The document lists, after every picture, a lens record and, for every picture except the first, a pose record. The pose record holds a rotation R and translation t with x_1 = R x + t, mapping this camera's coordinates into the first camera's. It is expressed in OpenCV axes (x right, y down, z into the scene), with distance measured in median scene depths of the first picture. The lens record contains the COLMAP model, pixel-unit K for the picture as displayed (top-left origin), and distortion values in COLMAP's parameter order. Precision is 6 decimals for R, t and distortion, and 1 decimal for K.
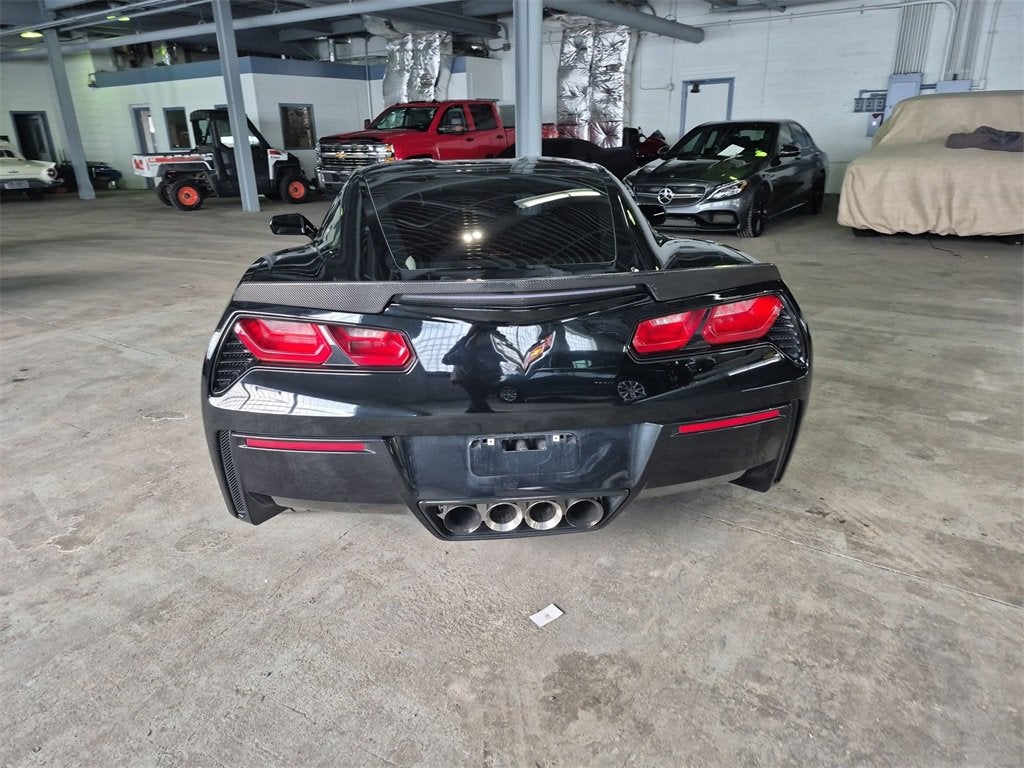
lens RADIAL K [[710.9, 0, 510.9], [0, 710.9, 383.2], [0, 0, 1]] dist [0.057015, -0.046055]
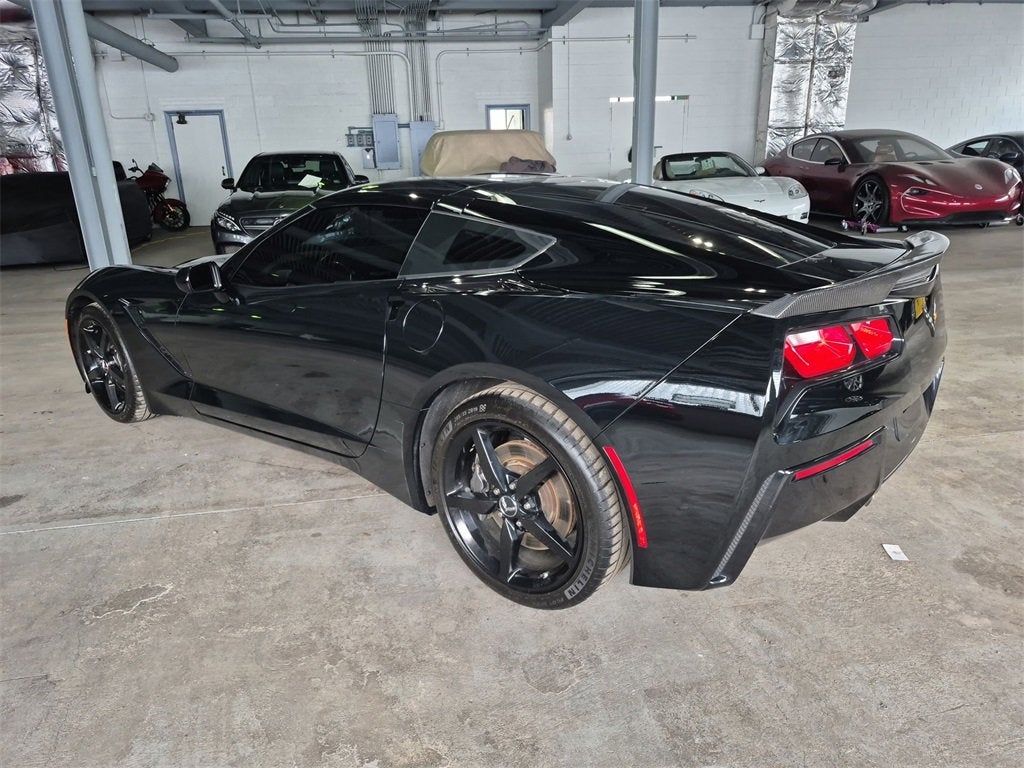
lens RADIAL K [[710.9, 0, 505.9], [0, 710.9, 386.6], [0, 0, 1]] dist [0.057015, -0.046055]
pose [[0.705454, -0.223087, 0.672731, -0.642297], [0.252141, 0.966071, 0.055956, -0.086982], [-0.662389, 0.130149, 0.737768, 0.311410]]
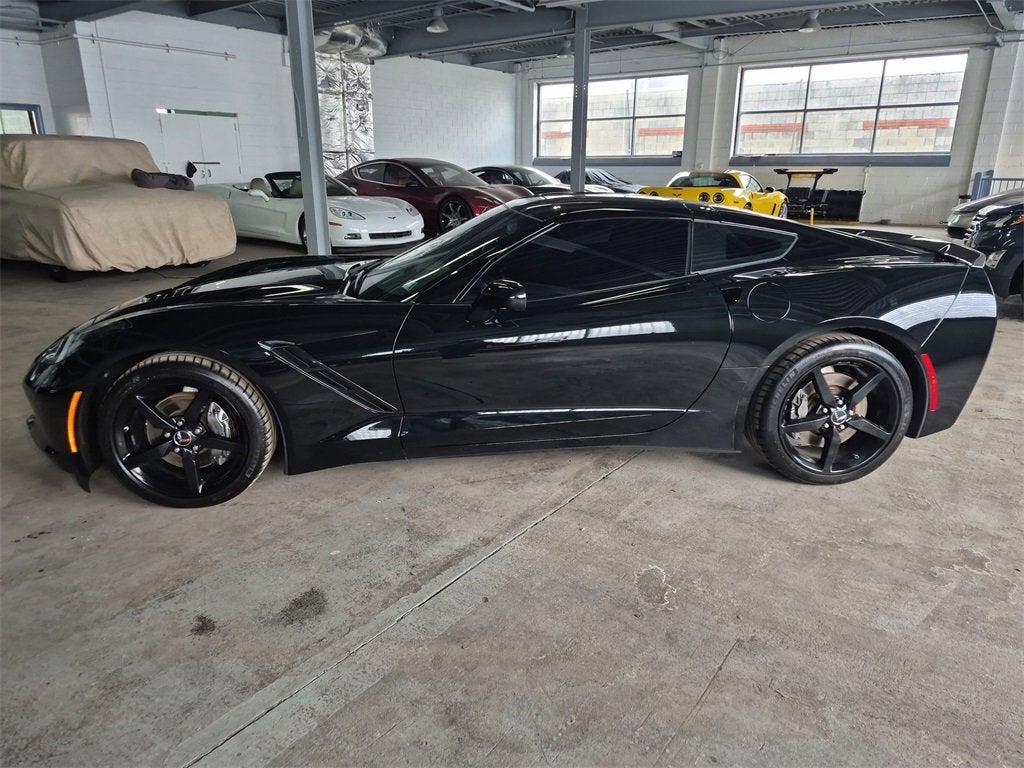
lens RADIAL K [[710.9, 0, 514.8], [0, 710.9, 376.3], [0, 0, 1]] dist [0.057015, -0.046055]
pose [[0.007189, -0.267448, 0.963545, -1.085336], [0.329439, 0.910411, 0.250242, -0.342804], [-0.944150, 0.315630, 0.094652, 1.020220]]
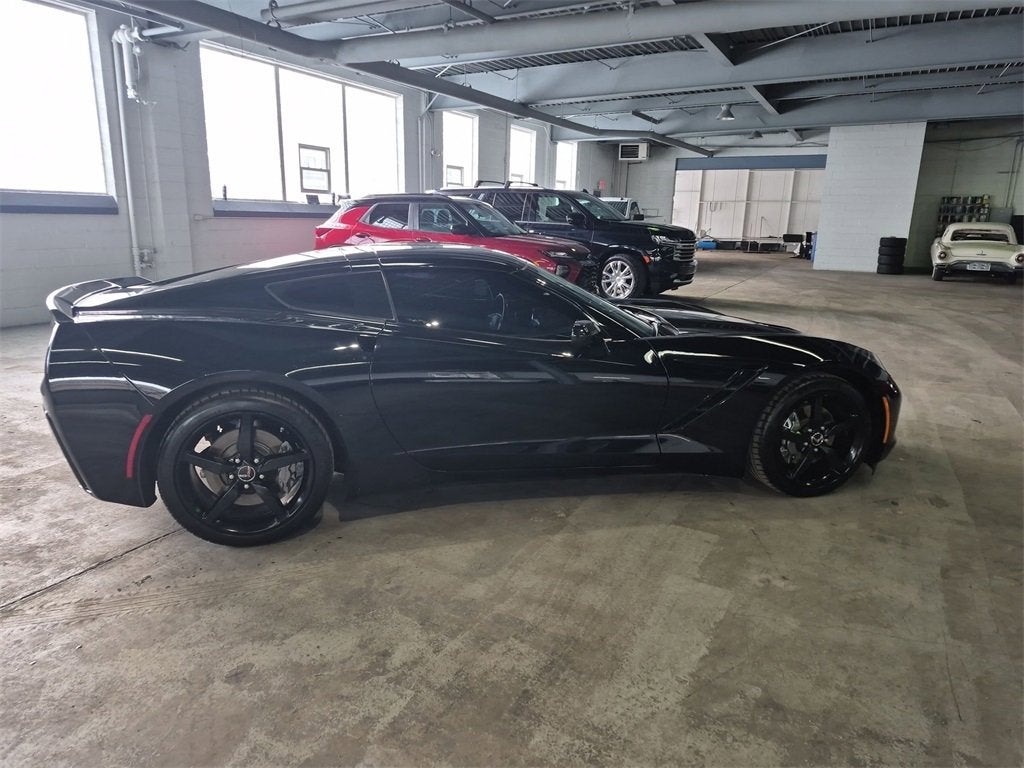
lens RADIAL K [[710.9, 0, 503.4], [0, 710.9, 386.7], [0, 0, 1]] dist [0.057015, -0.046055]
pose [[0.148125, 0.253981, -0.955800, 1.073764], [-0.346826, 0.918421, 0.190299, -0.347230], [0.926159, 0.303308, 0.224128, 0.865877]]
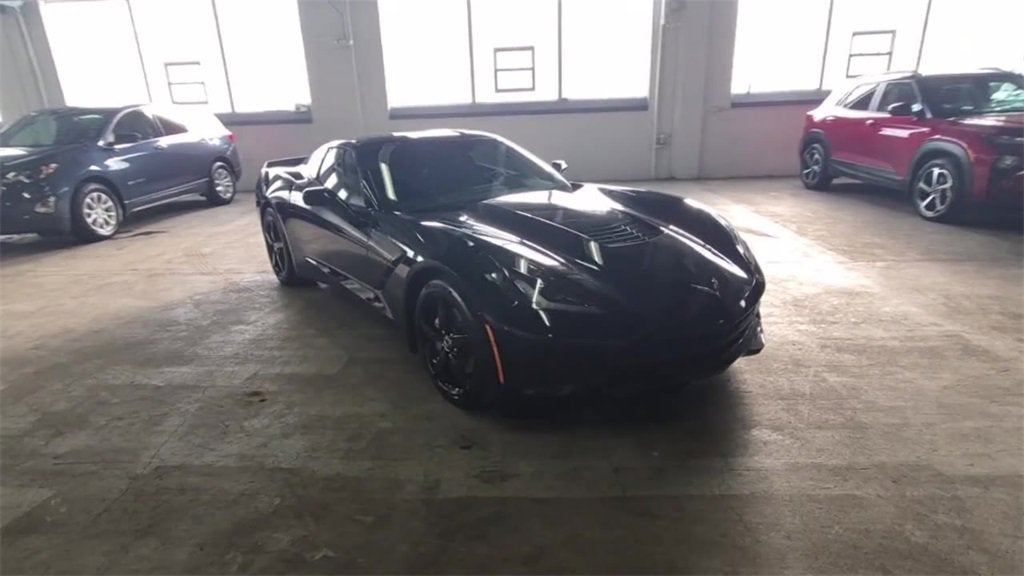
lens RADIAL K [[555.1, 0, 511.3], [0, 555.1, 292.7], [0, 0, 1]] dist [0.001457, 0.001289]
pose [[-0.847372, 0.212930, -0.486438, 0.443593], [-0.123368, 0.812066, 0.570376, -0.740095], [0.516470, 0.543332, -0.661853, 2.056399]]
